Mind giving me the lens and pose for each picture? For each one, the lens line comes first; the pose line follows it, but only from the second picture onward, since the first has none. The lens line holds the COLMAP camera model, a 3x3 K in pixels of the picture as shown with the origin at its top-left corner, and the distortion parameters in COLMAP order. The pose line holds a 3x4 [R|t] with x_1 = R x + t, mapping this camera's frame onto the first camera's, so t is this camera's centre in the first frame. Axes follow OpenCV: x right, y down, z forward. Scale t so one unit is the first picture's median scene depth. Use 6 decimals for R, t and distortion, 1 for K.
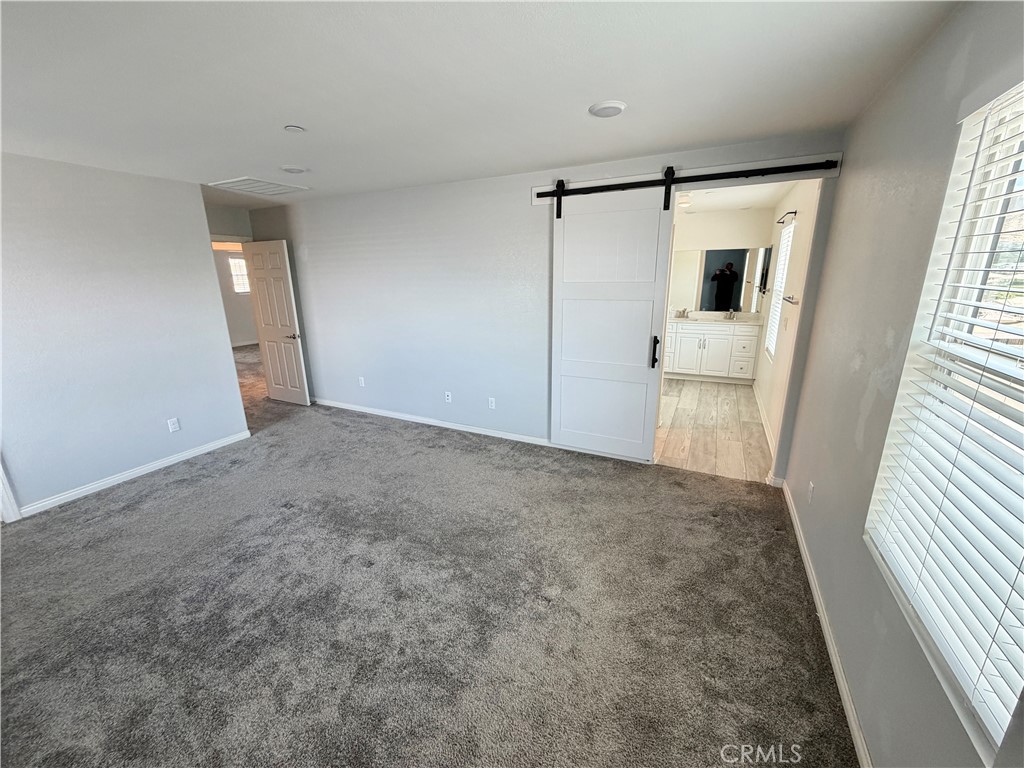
lens RADIAL K [[408.7, 0, 509.3], [0, 408.7, 384.2], [0, 0, 1]] dist [0.000122, -0.000143]
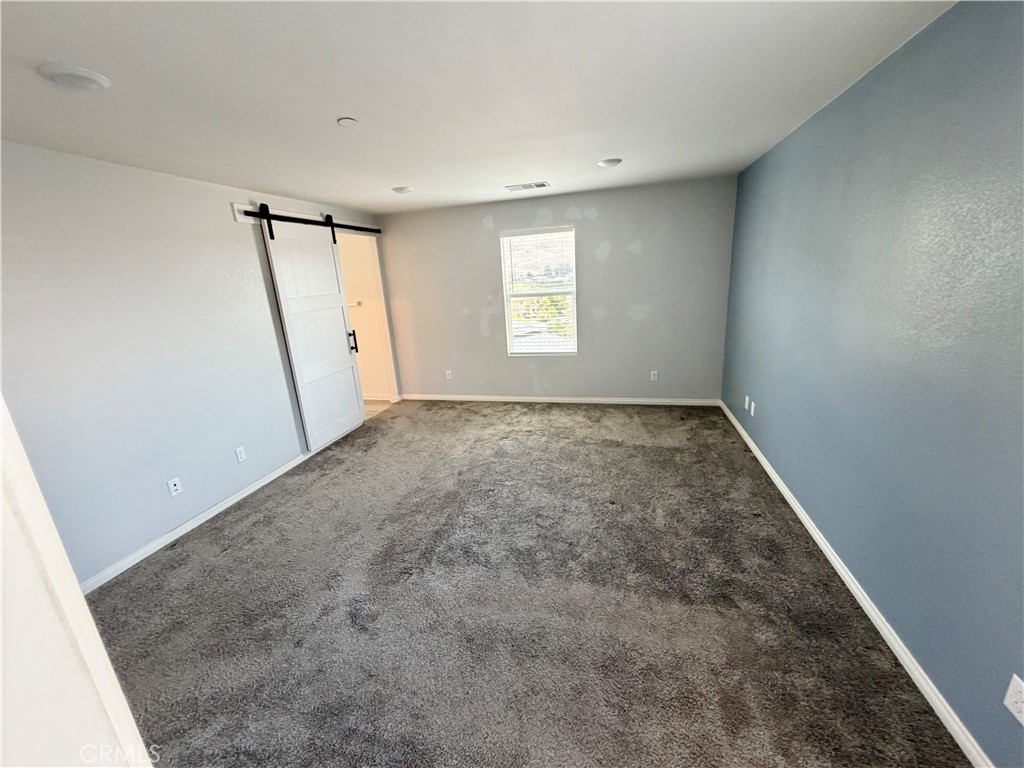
lens RADIAL K [[408.7, 0, 509.3], [0, 408.7, 384.2], [0, 0, 1]] dist [0.000122, -0.000143]
pose [[-0.197227, -0.230970, 0.952762, -1.106322], [0.325614, 0.901246, 0.285885, -0.170107], [-0.924704, 0.366617, -0.102543, 0.679758]]
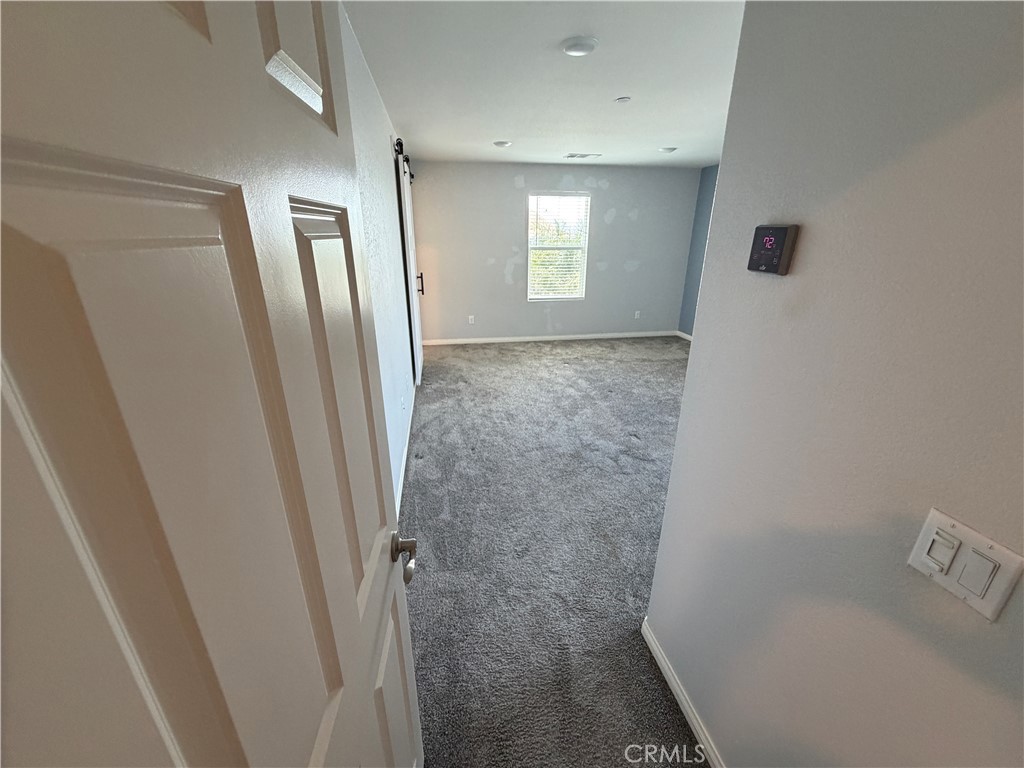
lens RADIAL K [[408.7, 0, 509.3], [0, 408.7, 384.2], [0, 0, 1]] dist [0.000122, -0.000143]
pose [[-0.583948, -0.268754, 0.766013, -1.038100], [0.223856, 0.853713, 0.470173, -0.383152], [-0.780316, 0.446033, -0.438362, 1.517830]]
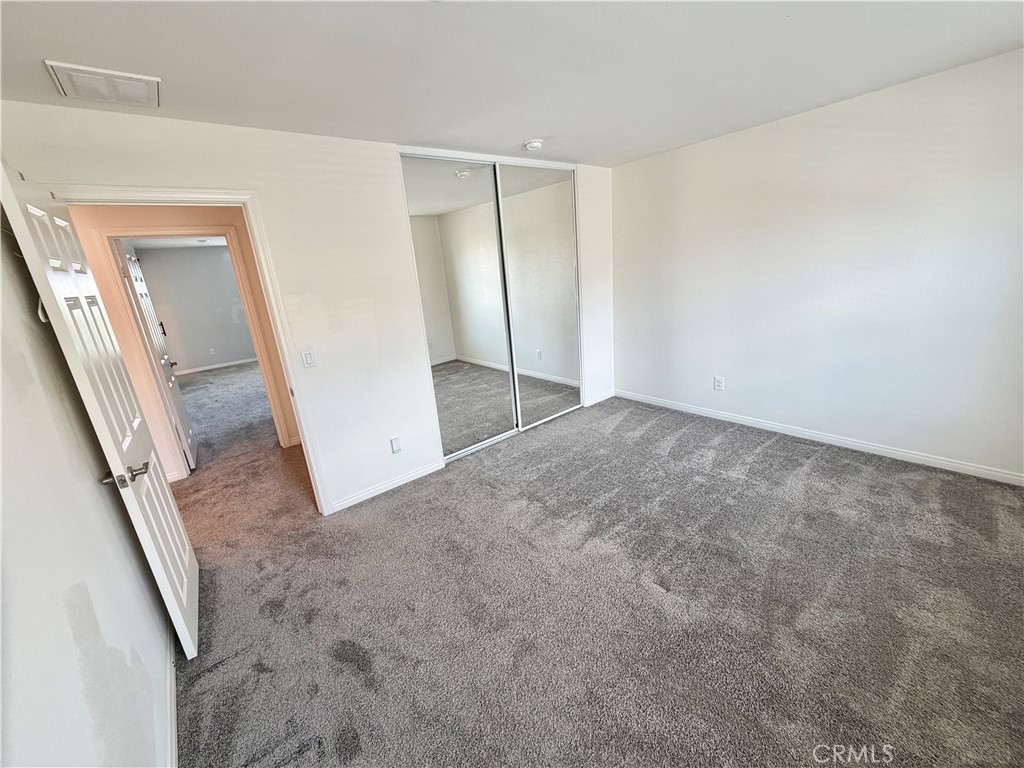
lens RADIAL K [[408.7, 0, 509.3], [0, 408.7, 384.2], [0, 0, 1]] dist [0.000122, -0.000143]
pose [[-0.906750, -0.027799, 0.420750, -2.263790], [0.204257, 0.843985, 0.495953, -0.533487], [-0.368894, 0.535646, -0.759605, 2.104325]]
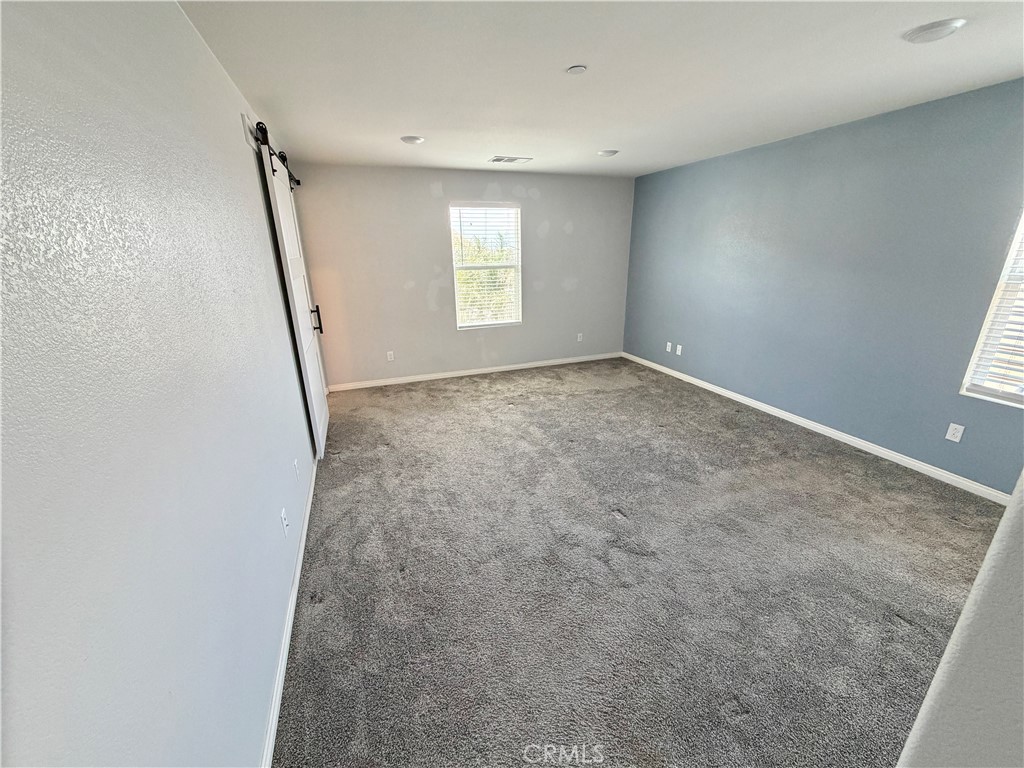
lens RADIAL K [[408.7, 0, 509.3], [0, 408.7, 384.2], [0, 0, 1]] dist [0.000122, -0.000143]
pose [[-0.725716, -0.191777, 0.660725, -0.792744], [0.210802, 0.852191, 0.478888, -0.347623], [-0.654904, 0.486818, -0.578022, 1.353574]]
